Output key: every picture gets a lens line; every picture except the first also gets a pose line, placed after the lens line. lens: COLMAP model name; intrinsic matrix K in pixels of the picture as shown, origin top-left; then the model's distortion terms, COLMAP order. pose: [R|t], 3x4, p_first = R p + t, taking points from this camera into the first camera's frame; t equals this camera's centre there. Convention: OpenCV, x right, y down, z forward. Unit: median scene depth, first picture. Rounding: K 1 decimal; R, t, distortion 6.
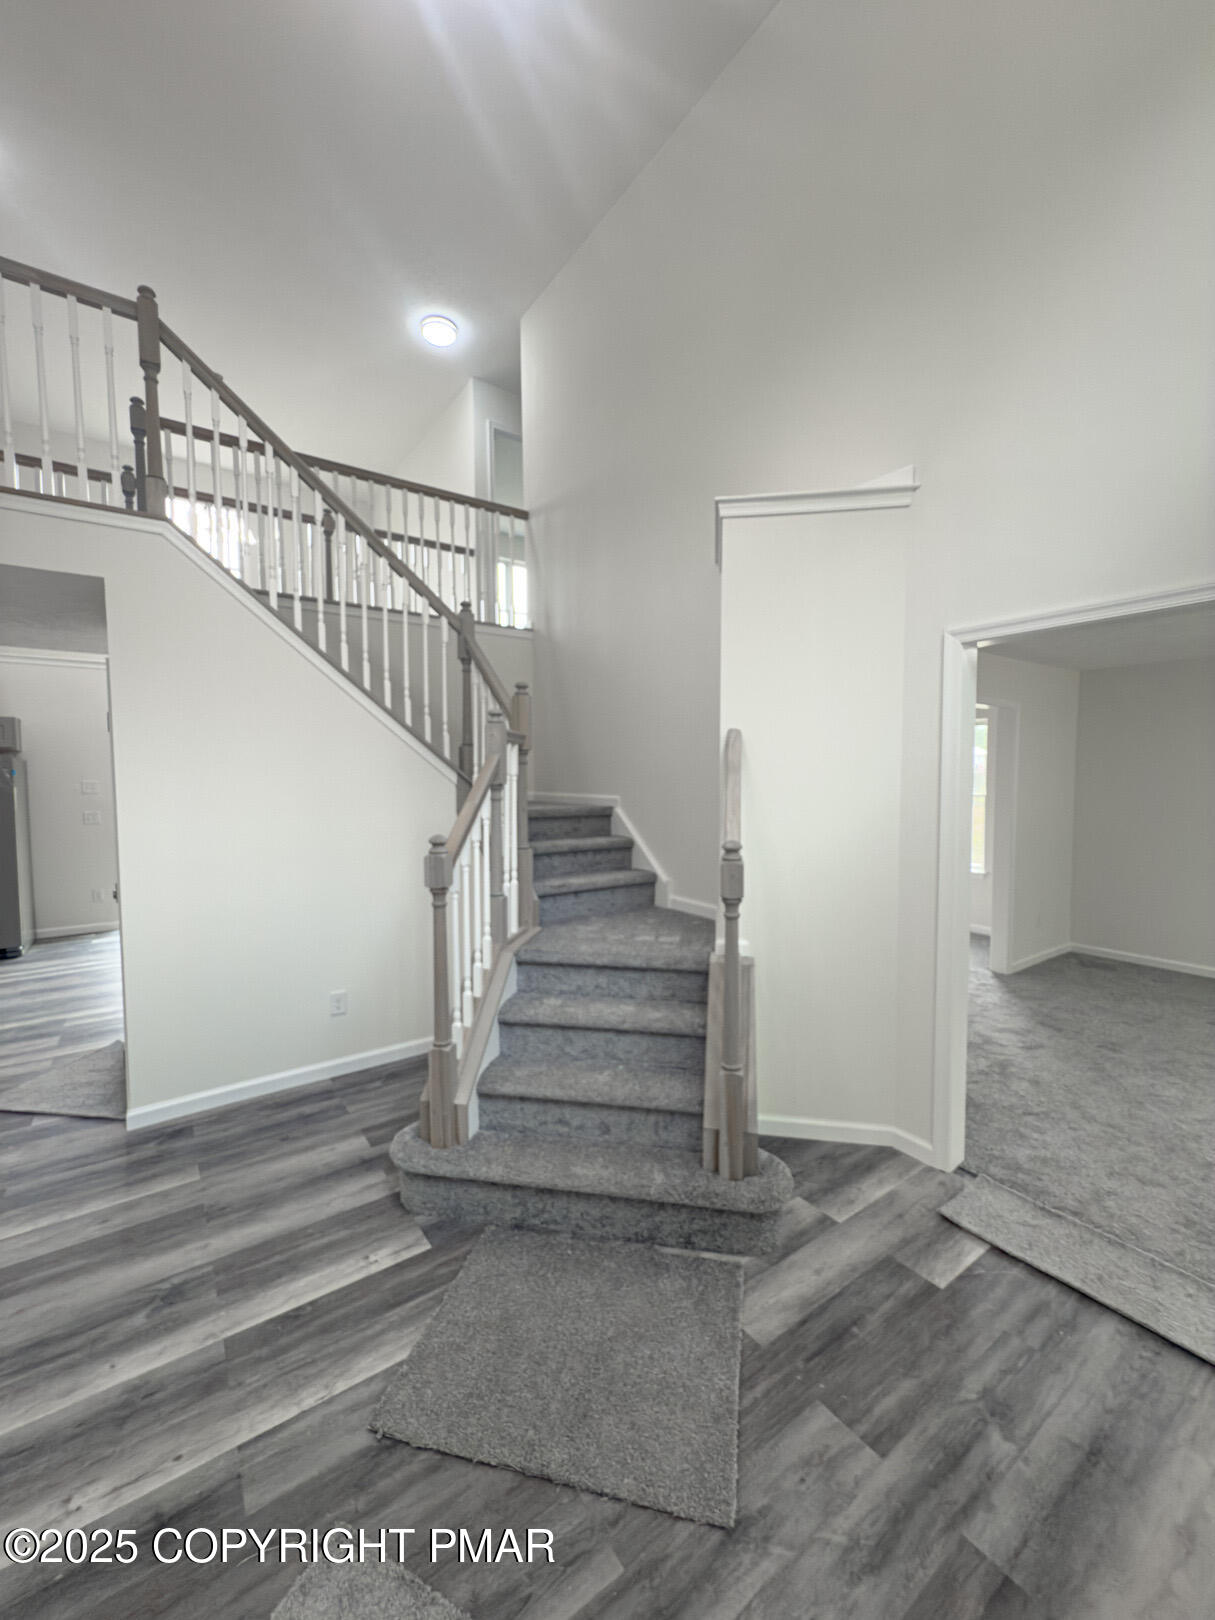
lens RADIAL K [[647.4, 0, 616.5], [0, 647.4, 812.8], [0, 0, 1]] dist [0.003465, -0.001386]
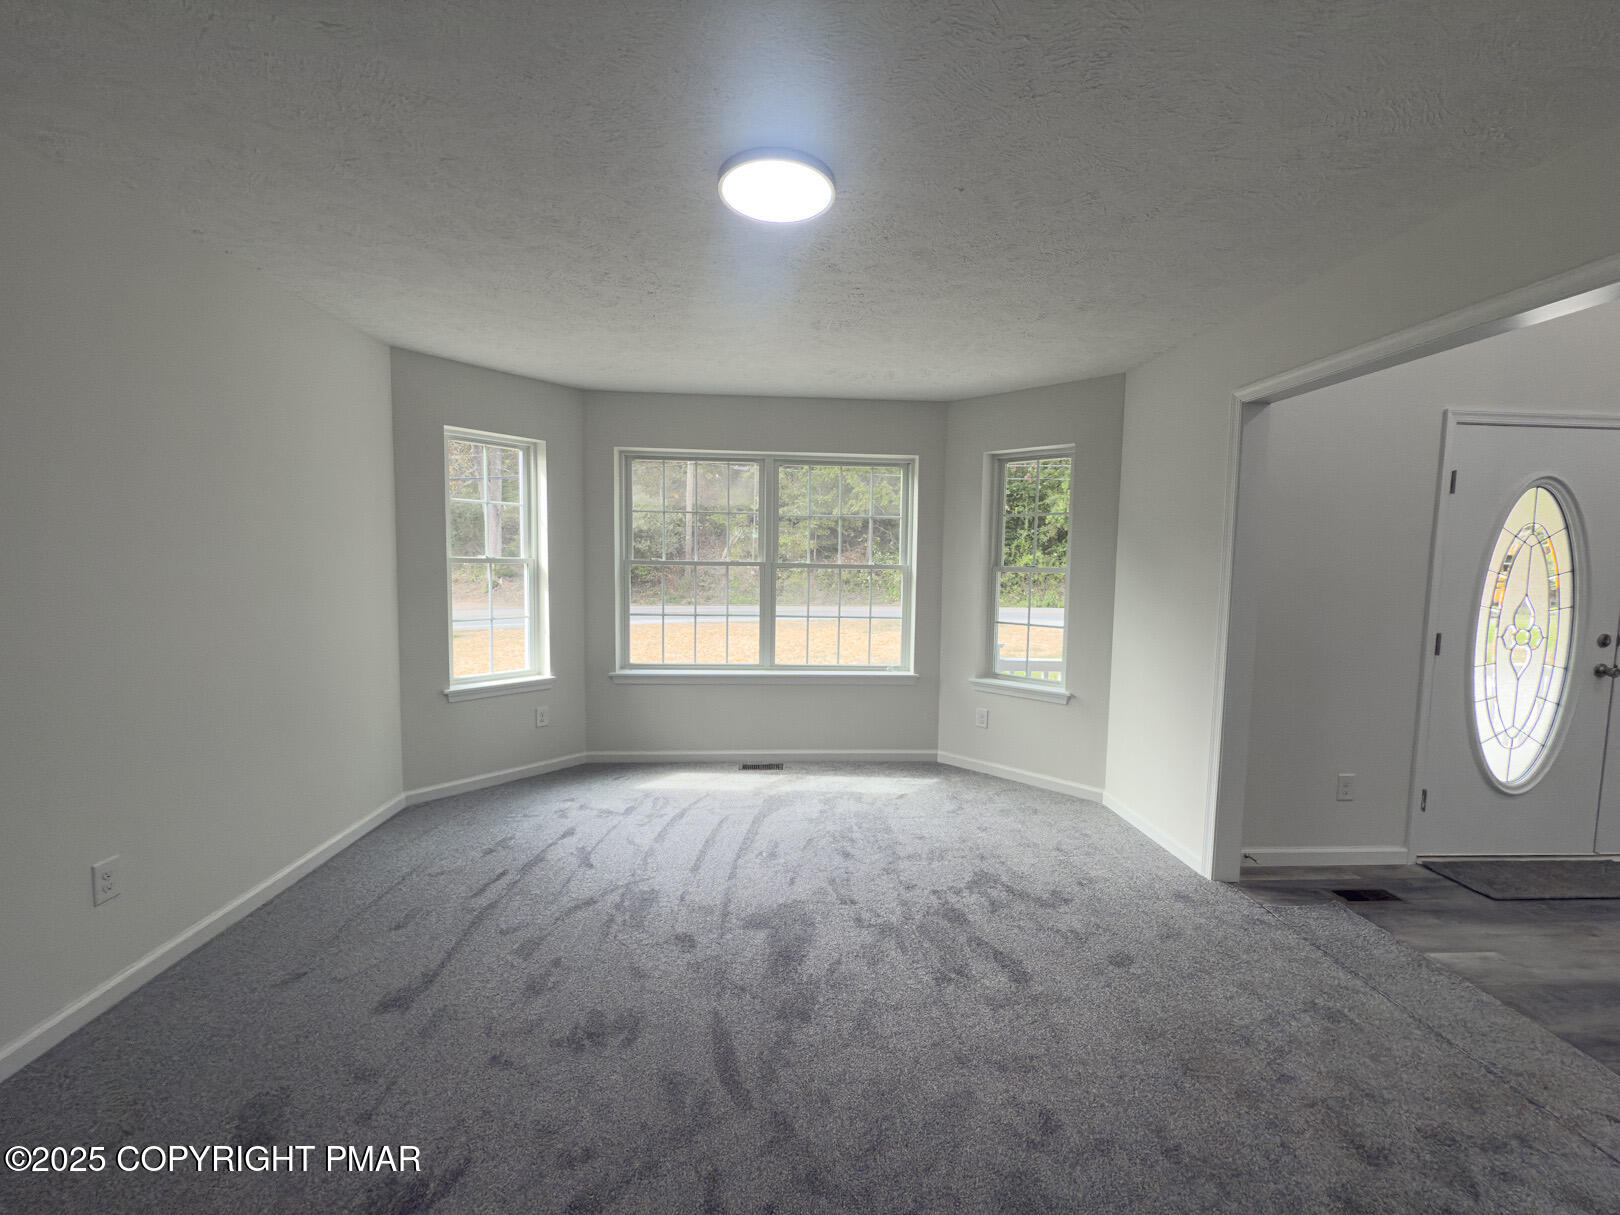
lens RADIAL K [[647.4, 0, 809.2], [0, 647.4, 608.0], [0, 0, 1]] dist [0.003465, -0.001386]
pose [[-0.847559, -0.047388, 0.528581, 0.967298], [0.018731, 0.992714, 0.119033, -0.038117], [-0.530370, 0.110788, -0.840496, 1.886606]]
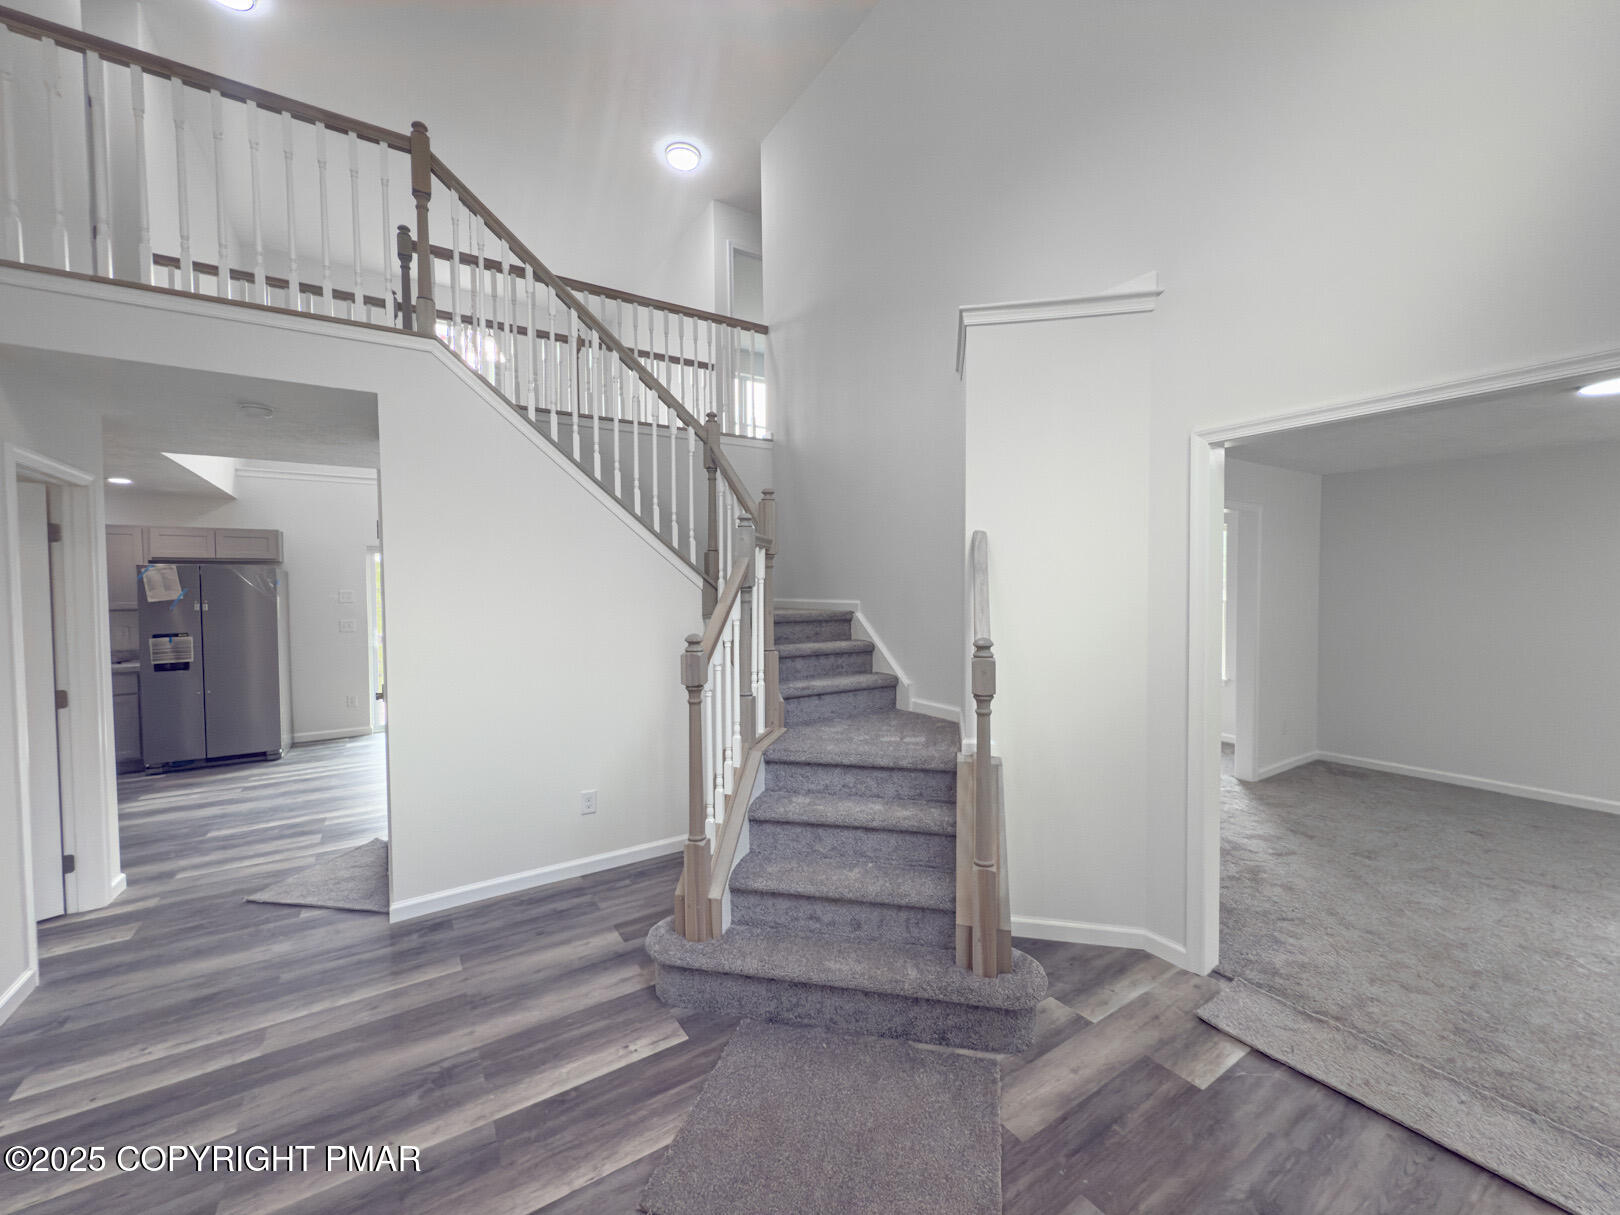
lens RADIAL K [[647.4, 0, 815.6], [0, 647.4, 610.4], [0, 0, 1]] dist [0.003465, -0.001386]
pose [[0.999310, -0.003391, -0.036995, -0.040104], [0.002480, 0.999693, -0.024650, 0.020245], [0.037067, 0.024541, 0.999011, -0.023160]]
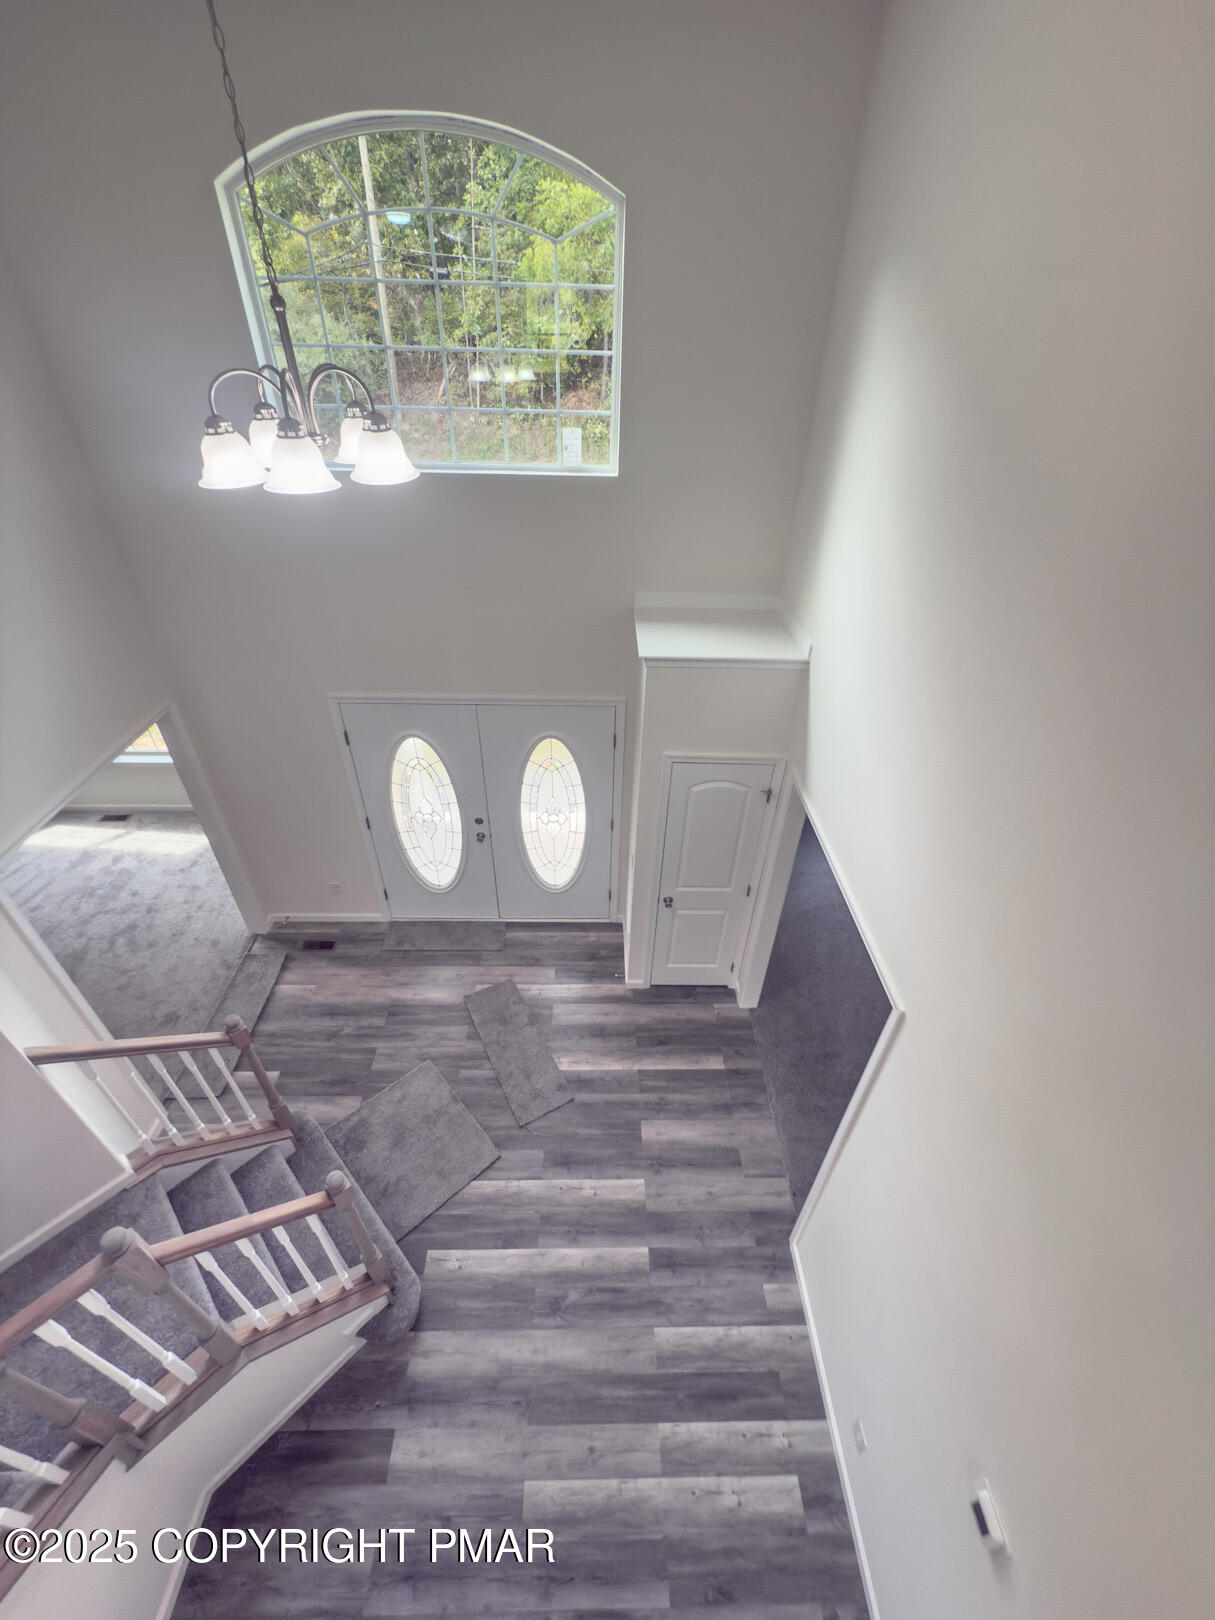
lens RADIAL K [[647.4, 0, 605.0], [0, 647.4, 814.7], [0, 0, 1]] dist [0.003465, -0.001386]
pose [[-0.820561, -0.344749, 0.455882, -0.898694], [0.022634, 0.777385, 0.628618, -1.058831], [-0.571111, 0.526138, -0.630088, 1.057924]]
